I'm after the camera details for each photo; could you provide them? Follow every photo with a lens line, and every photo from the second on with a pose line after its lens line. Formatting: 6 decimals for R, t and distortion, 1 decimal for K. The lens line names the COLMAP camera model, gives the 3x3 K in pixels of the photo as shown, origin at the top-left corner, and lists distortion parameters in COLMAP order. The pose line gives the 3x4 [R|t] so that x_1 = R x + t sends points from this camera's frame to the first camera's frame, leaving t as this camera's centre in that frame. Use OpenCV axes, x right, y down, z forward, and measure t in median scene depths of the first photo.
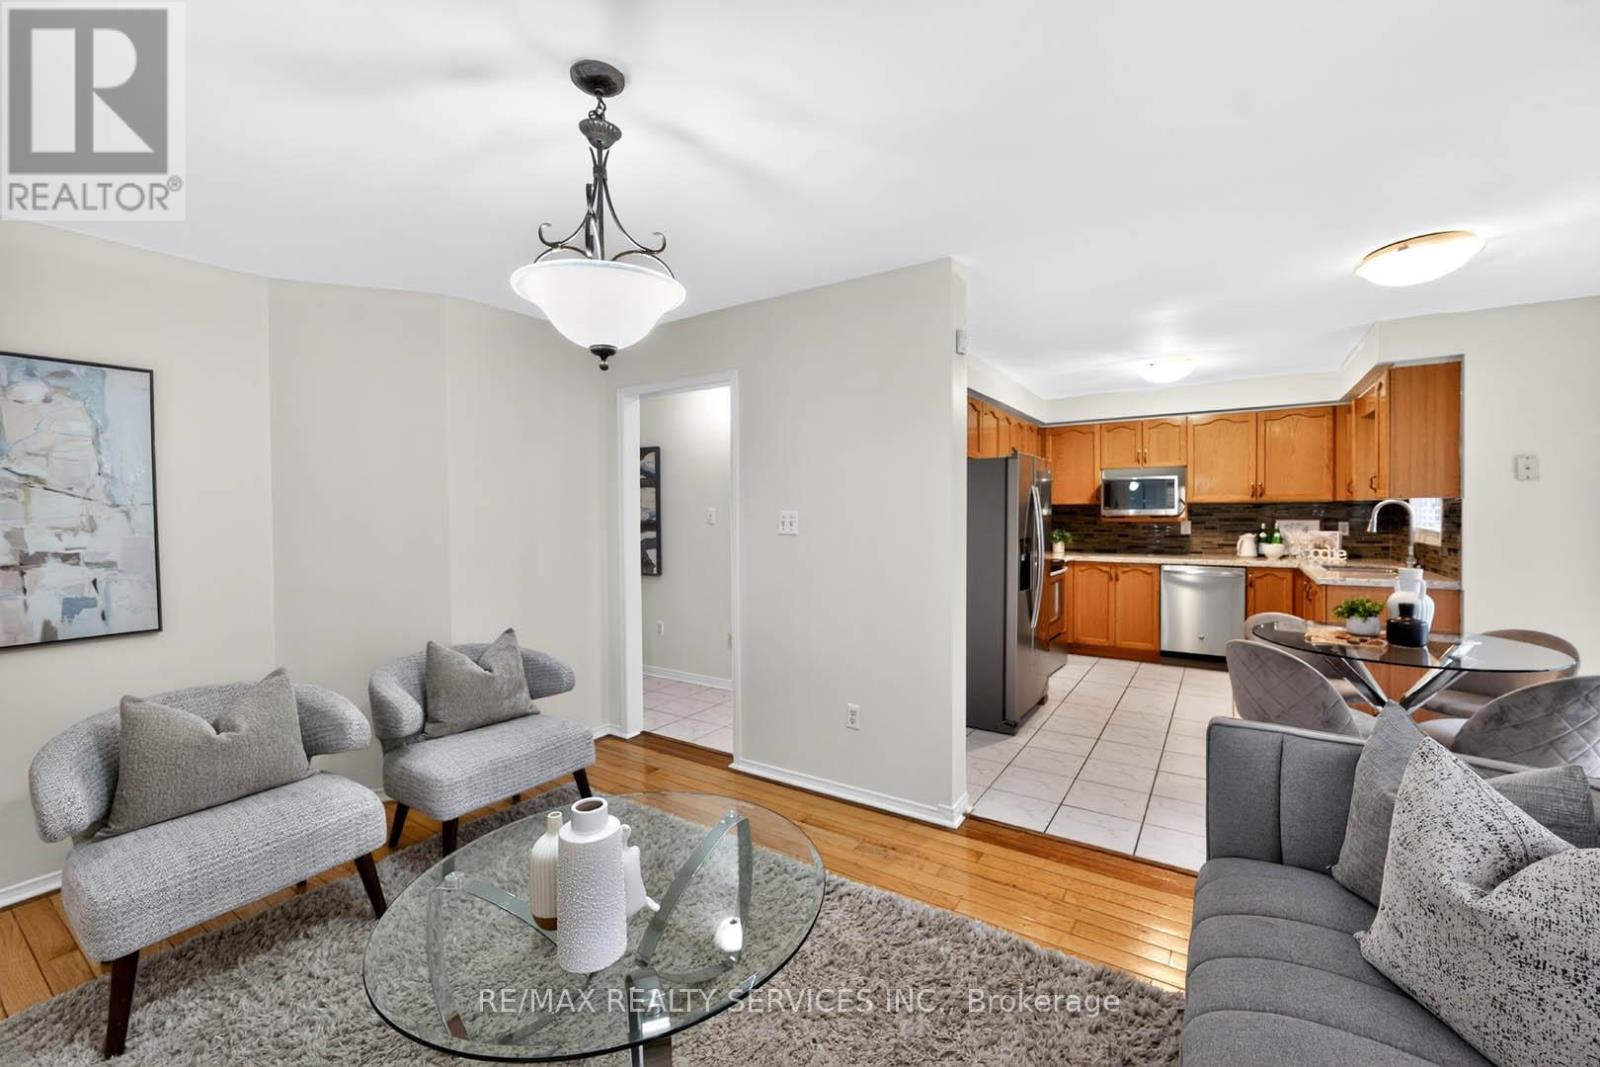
lens RADIAL K [[644.9, 0, 809.2], [0, 644.9, 519.8], [0, 0, 1]] dist [-0.003677, 0.001979]
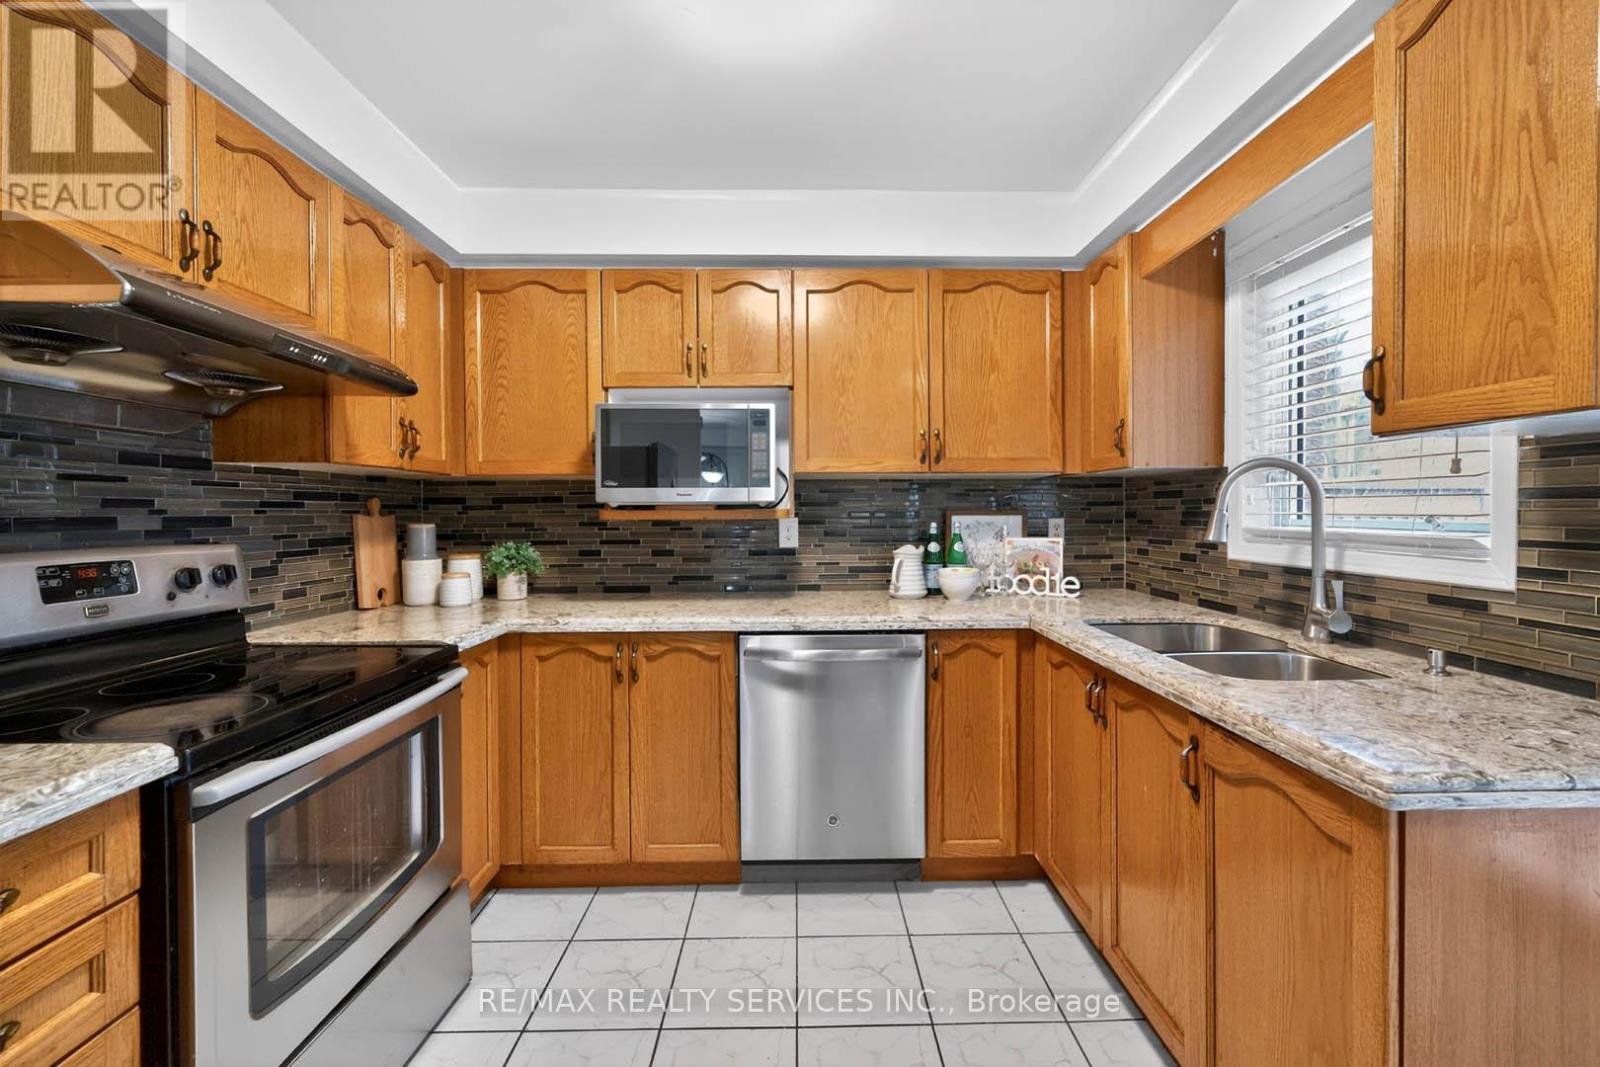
lens RADIAL K [[644.9, 0, 803.6], [0, 644.9, 521.1], [0, 0, 1]] dist [-0.003677, 0.001979]
pose [[0.832952, -0.004588, 0.553327, 0.367826], [0.003827, 0.999989, 0.002530, 0.002882], [-0.553333, 0.000010, 0.832960, 0.663323]]
